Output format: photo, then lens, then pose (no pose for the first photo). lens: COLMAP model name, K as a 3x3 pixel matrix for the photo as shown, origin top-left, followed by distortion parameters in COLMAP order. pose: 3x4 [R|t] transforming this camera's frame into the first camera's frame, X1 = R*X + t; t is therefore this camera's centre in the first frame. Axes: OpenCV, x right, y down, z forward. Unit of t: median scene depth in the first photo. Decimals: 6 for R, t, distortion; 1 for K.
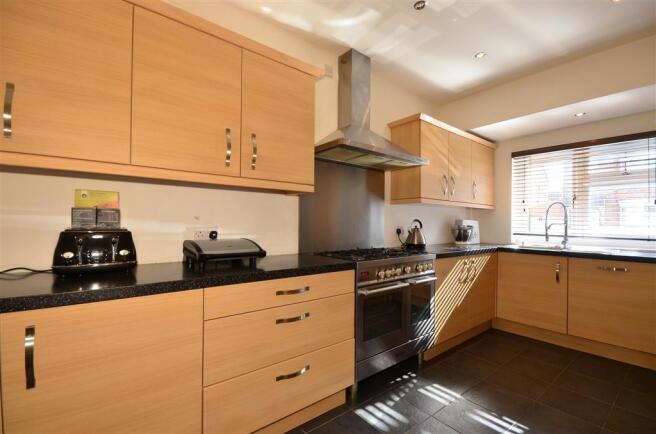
lens RADIAL K [[290.4, 0, 326.8], [0, 290.4, 220.1], [0, 0, 1]] dist [-0.001919, -0.000459]
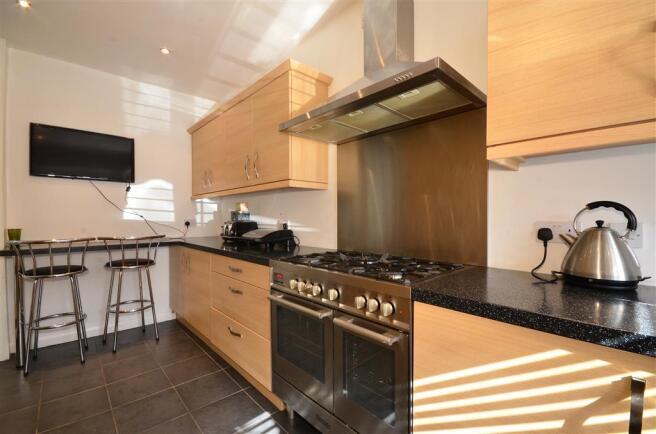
lens RADIAL K [[290.4, 0, 326.8], [0, 290.4, 220.1], [0, 0, 1]] dist [-0.001919, -0.000459]
pose [[0.066042, -0.001110, -0.997816, 0.614368], [0.003832, 0.999992, -0.000858, 0.017029], [0.997809, -0.003766, 0.066046, 0.681981]]
